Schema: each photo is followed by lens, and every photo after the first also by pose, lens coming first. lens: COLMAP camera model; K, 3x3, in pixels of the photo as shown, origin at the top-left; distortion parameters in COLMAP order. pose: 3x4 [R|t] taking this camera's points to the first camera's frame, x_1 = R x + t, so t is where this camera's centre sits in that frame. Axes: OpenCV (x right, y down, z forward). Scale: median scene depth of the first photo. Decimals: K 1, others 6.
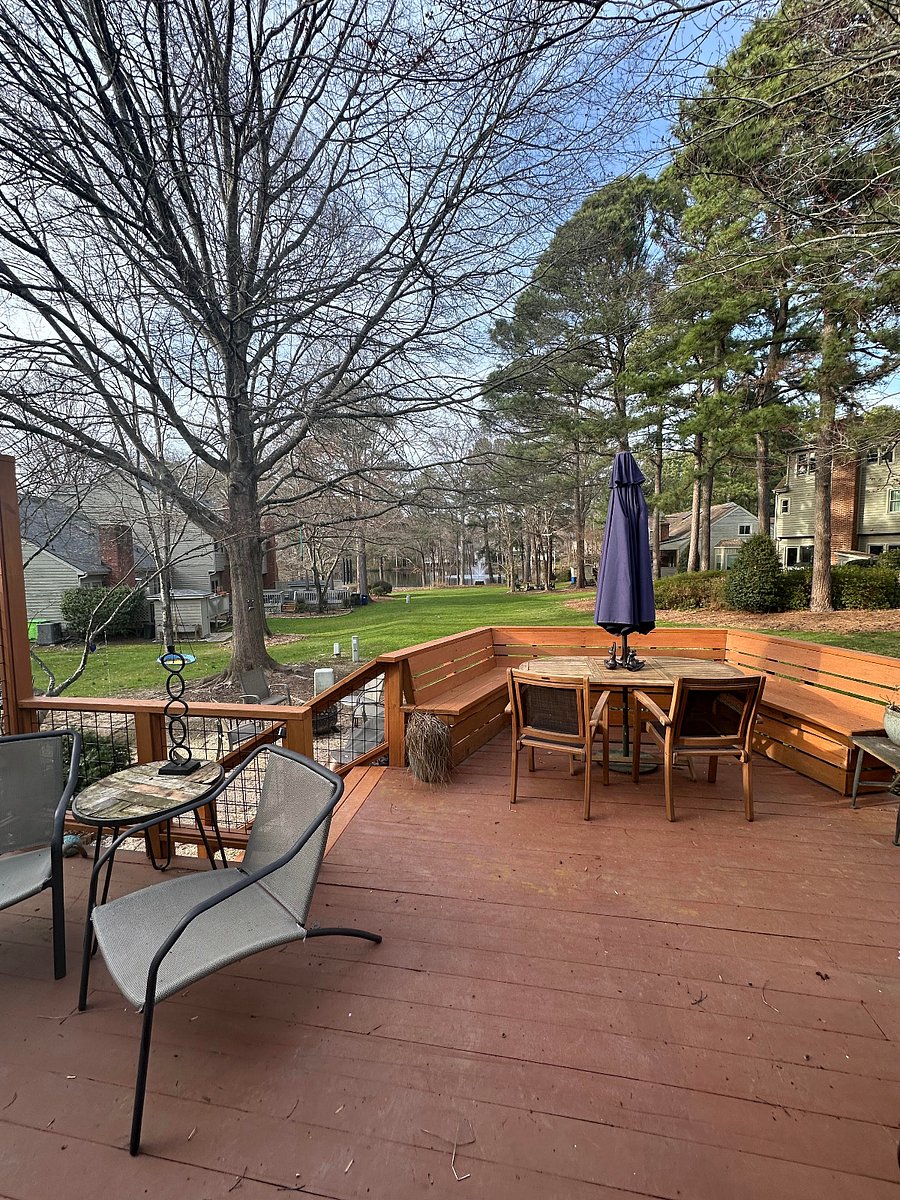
lens RADIAL K [[478.9, 0, 450.2], [0, 478.9, 599.3], [0, 0, 1]] dist [-0.003555, -0.000355]
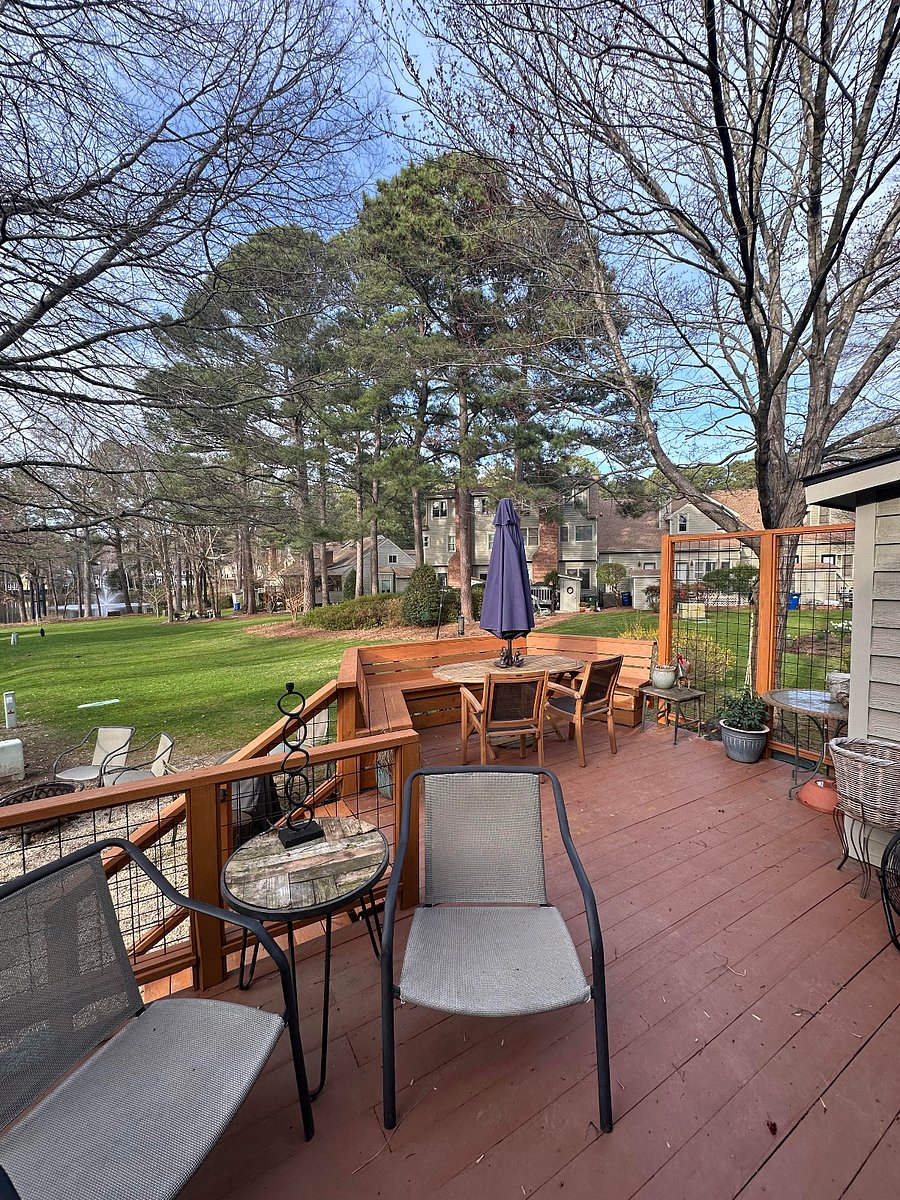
lens RADIAL K [[478.9, 0, 450.3], [0, 478.9, 598.4], [0, 0, 1]] dist [-0.003555, -0.000355]
pose [[0.758297, -0.022076, 0.651536, -0.111566], [0.057390, 0.997807, -0.032986, -0.000387], [-0.649379, 0.062405, 0.757900, 0.024671]]
